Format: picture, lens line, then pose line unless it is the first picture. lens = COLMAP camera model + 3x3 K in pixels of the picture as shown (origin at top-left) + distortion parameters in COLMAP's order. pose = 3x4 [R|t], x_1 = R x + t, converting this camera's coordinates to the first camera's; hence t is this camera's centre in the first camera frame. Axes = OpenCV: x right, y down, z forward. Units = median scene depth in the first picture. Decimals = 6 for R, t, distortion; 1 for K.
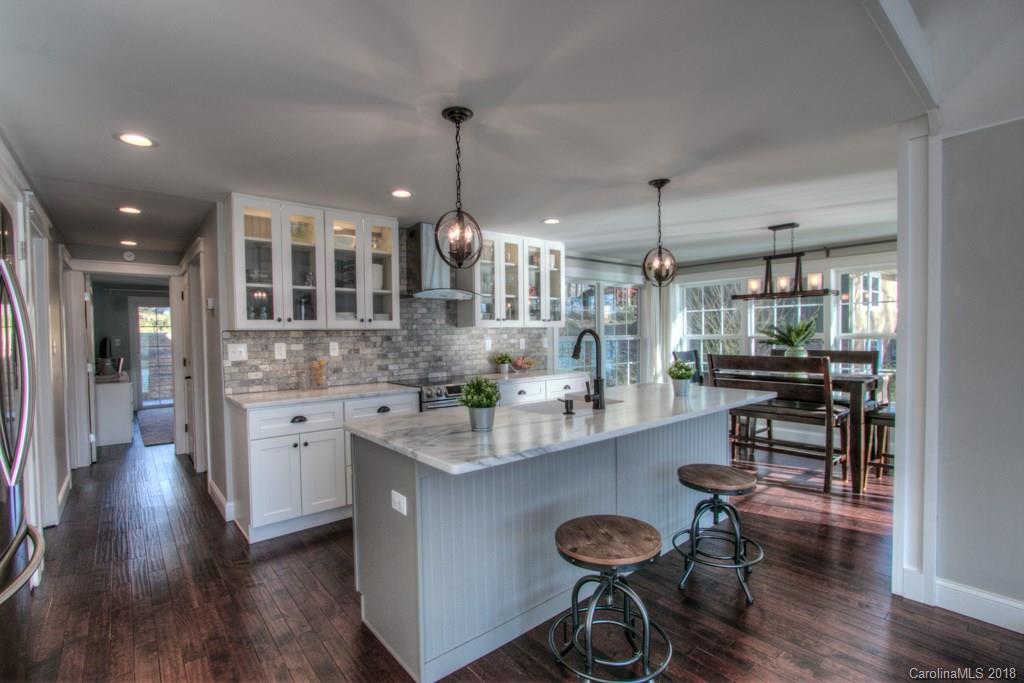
lens RADIAL K [[469.7, 0, 500.1], [0, 469.7, 348.8], [0, 0, 1]] dist [-0.032362, -0.000150]
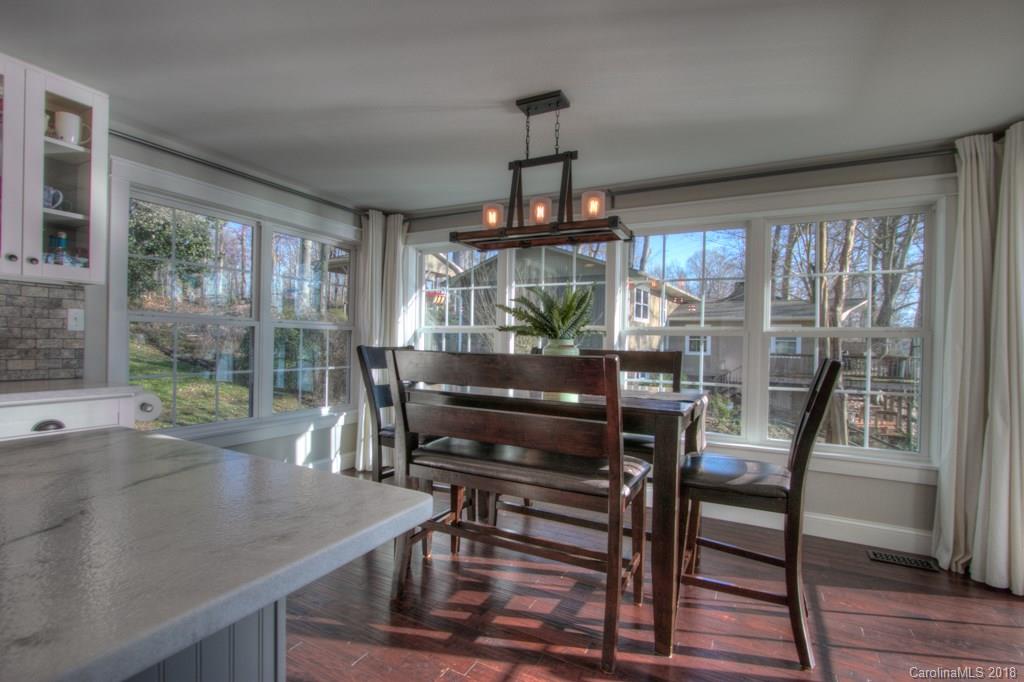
lens RADIAL K [[469.7, 0, 500.1], [0, 469.7, 348.3], [0, 0, 1]] dist [-0.032362, -0.000150]
pose [[0.921849, 0.027032, 0.386606, 0.383562], [-0.021294, 0.999590, -0.019118, 0.018378], [-0.386964, 0.009392, 0.922047, 0.556367]]
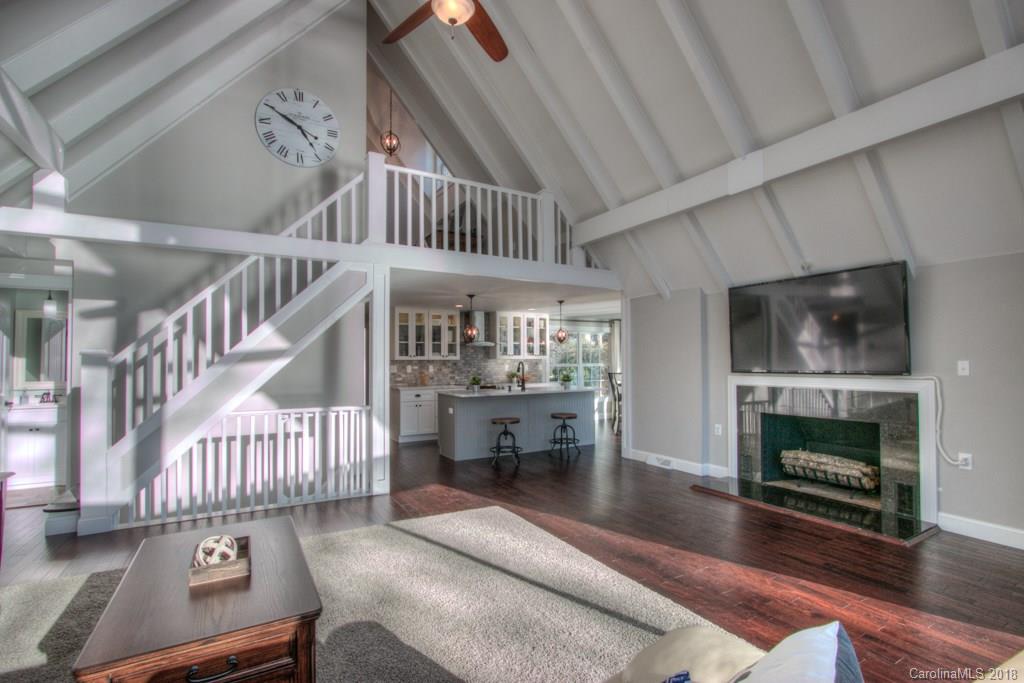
lens RADIAL K [[469.7, 0, 500.1], [0, 469.7, 348.8], [0, 0, 1]] dist [-0.032362, -0.000150]
pose [[0.984038, -0.000166, -0.177956, 0.337457], [-0.010773, 0.998110, -0.060505, 0.034786], [0.177630, 0.061456, 0.982177, -1.050551]]
